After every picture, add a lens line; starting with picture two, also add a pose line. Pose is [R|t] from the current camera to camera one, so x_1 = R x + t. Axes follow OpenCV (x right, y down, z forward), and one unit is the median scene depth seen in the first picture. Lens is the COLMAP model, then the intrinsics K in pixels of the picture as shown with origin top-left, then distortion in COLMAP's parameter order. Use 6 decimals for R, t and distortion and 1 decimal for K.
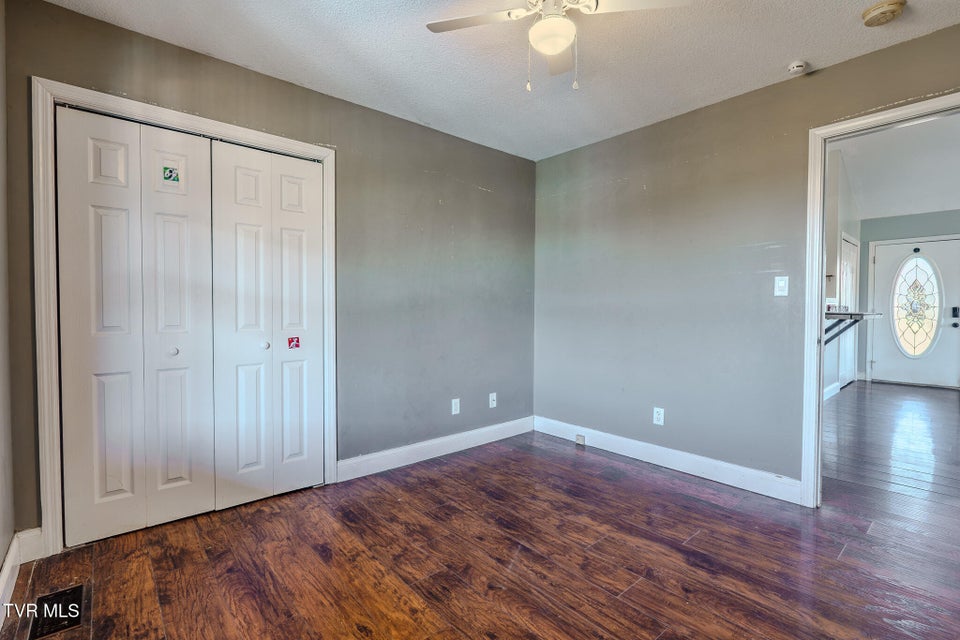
lens RADIAL K [[446.3, 0, 472.5], [0, 446.3, 317.1], [0, 0, 1]] dist [-0.008442, 0.000122]
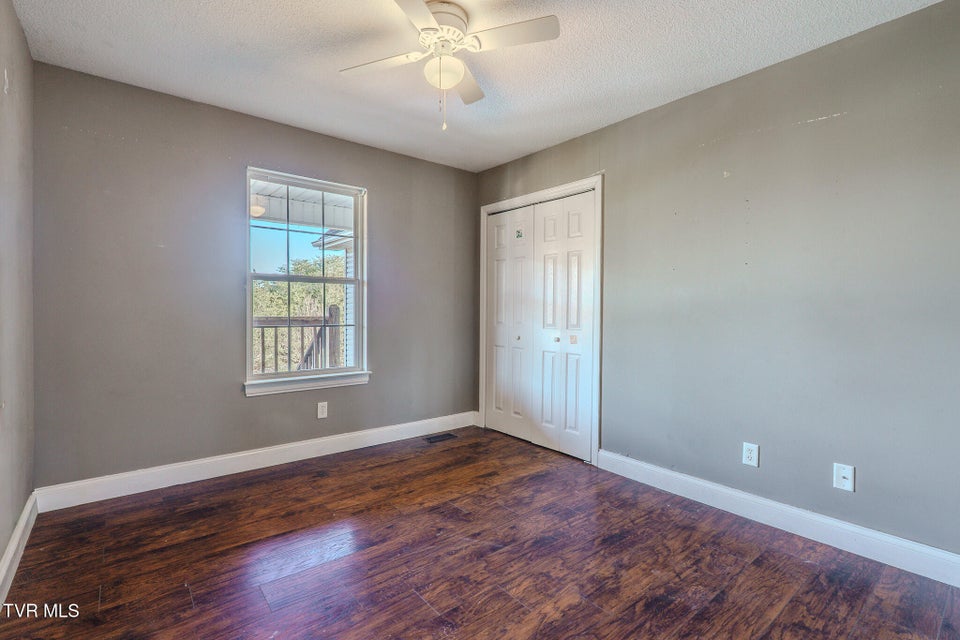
lens RADIAL K [[446.3, 0, 472.5], [0, 446.3, 317.1], [0, 0, 1]] dist [-0.008442, 0.000122]
pose [[-0.050810, 0.009629, -0.998662, 1.007682], [-0.030272, 0.999479, 0.011177, -0.015044], [0.998249, 0.030799, -0.050493, 0.875271]]
